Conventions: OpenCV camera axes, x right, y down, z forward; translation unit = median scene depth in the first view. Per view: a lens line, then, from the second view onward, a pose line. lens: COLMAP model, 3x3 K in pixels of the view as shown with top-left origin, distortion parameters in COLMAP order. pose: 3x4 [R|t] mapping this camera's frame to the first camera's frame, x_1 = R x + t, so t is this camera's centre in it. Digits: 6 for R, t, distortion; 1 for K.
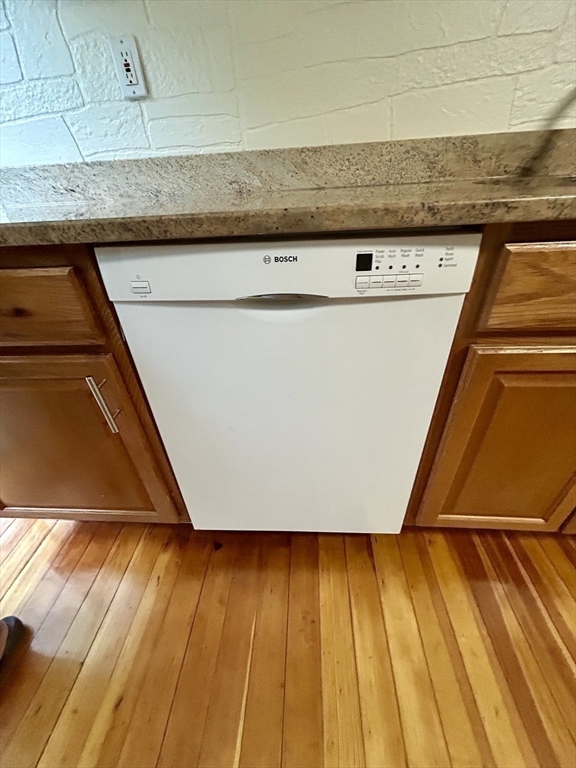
lens RADIAL K [[309.3, 0, 288.0], [0, 309.3, 384.0], [0, 0, 1]] dist [0.000431, -0.000200]
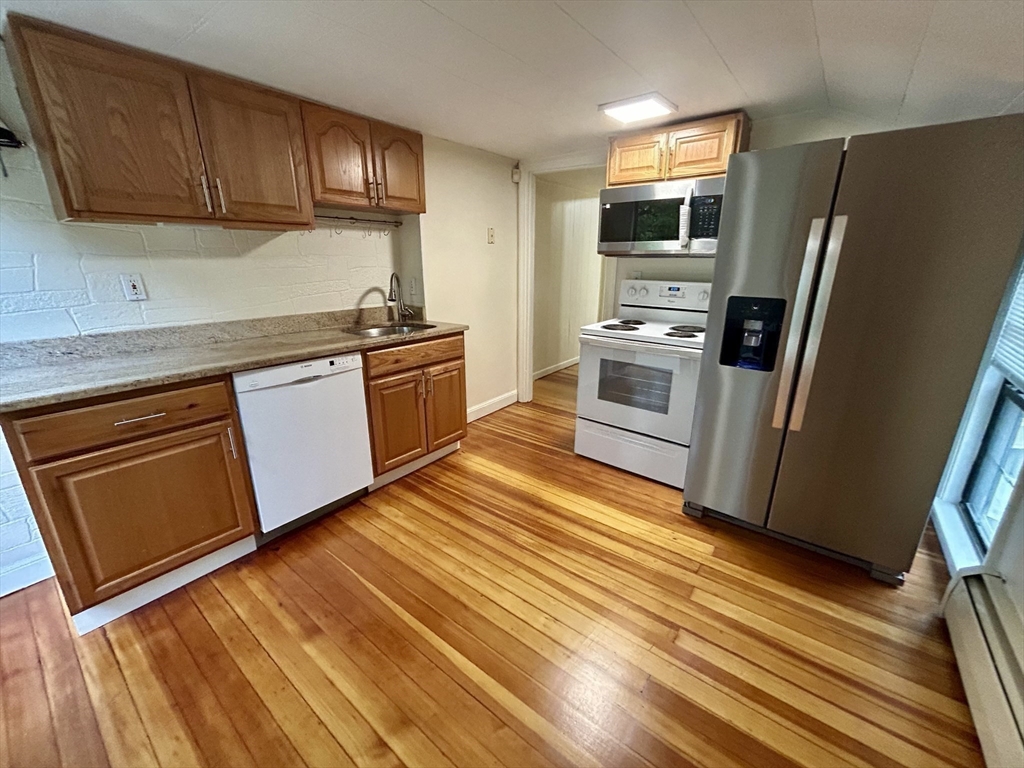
lens RADIAL K [[412.3, 0, 512.0], [0, 412.3, 384.0], [0, 0, 1]] dist [0.000431, -0.000200]
pose [[0.566447, -0.184015, 0.803291, -1.429129], [0.437081, 0.893442, -0.103545, 0.700495], [-0.698641, 0.409756, 0.586516, -1.801440]]
